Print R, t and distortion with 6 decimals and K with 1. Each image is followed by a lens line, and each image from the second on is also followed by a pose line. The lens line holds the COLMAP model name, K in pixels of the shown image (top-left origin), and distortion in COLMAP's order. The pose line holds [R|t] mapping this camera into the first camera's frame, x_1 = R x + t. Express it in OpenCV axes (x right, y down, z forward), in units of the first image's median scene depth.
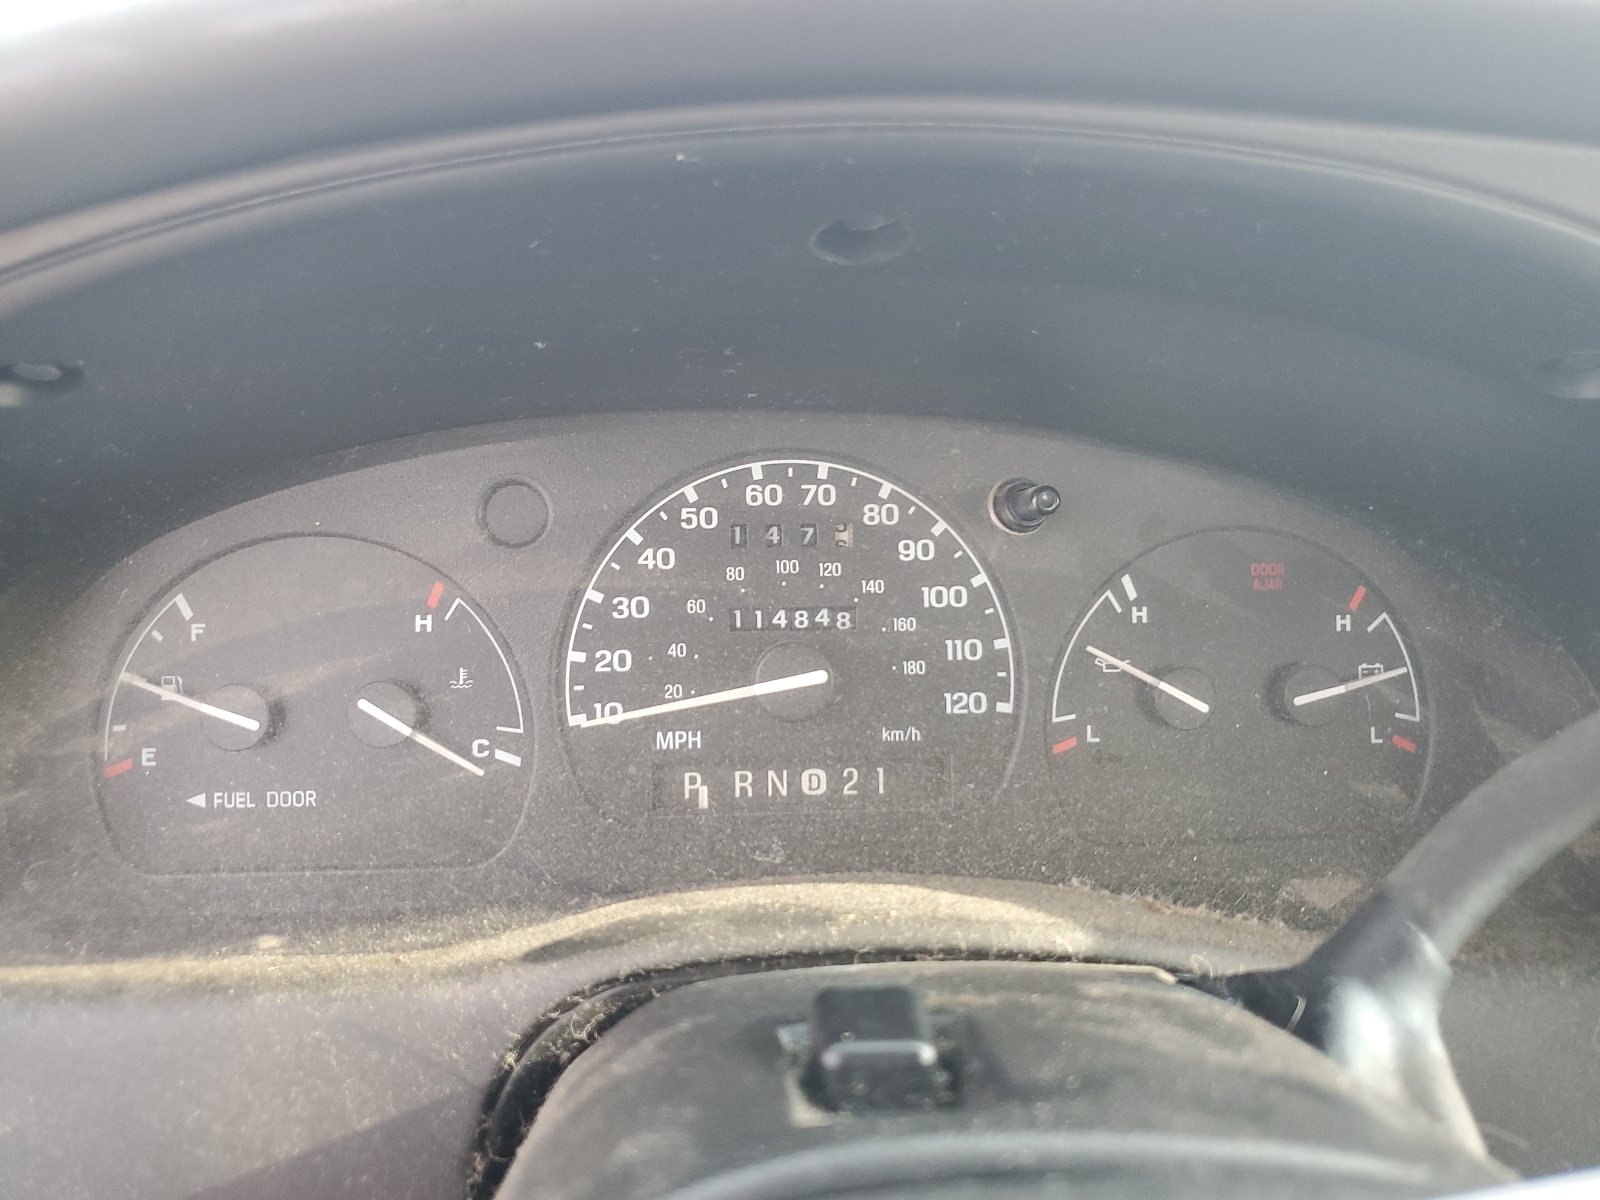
lens RADIAL K [[1183.9, 0, 797.5], [0, 1183.9, 551.0], [0, 0, 1]] dist [0.003423, -0.000815]
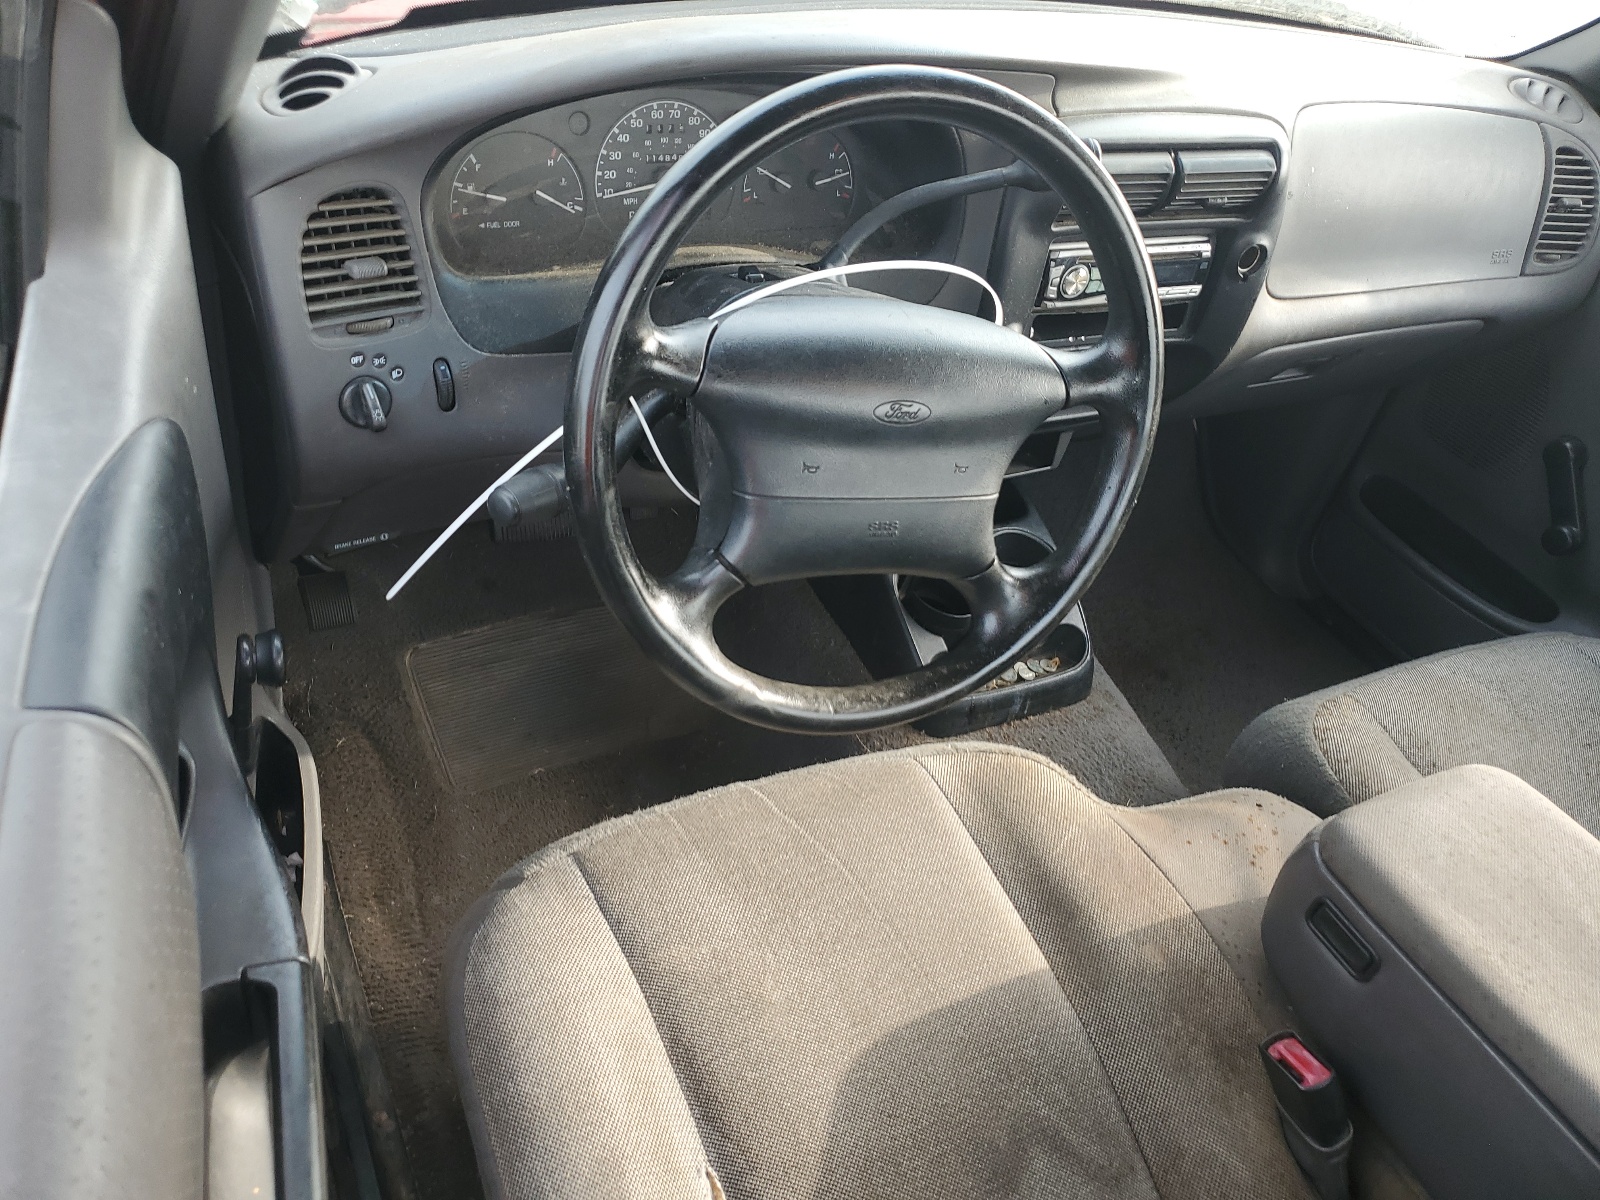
lens RADIAL K [[1183.9, 0, 797.5], [0, 1183.9, 551.0], [0, 0, 1]] dist [0.003423, -0.000815]
pose [[0.912569, -0.131472, 0.387212, -1.001542], [-0.083759, 0.866735, 0.491686, -0.588936], [-0.400253, -0.481130, 0.779943, -1.962585]]
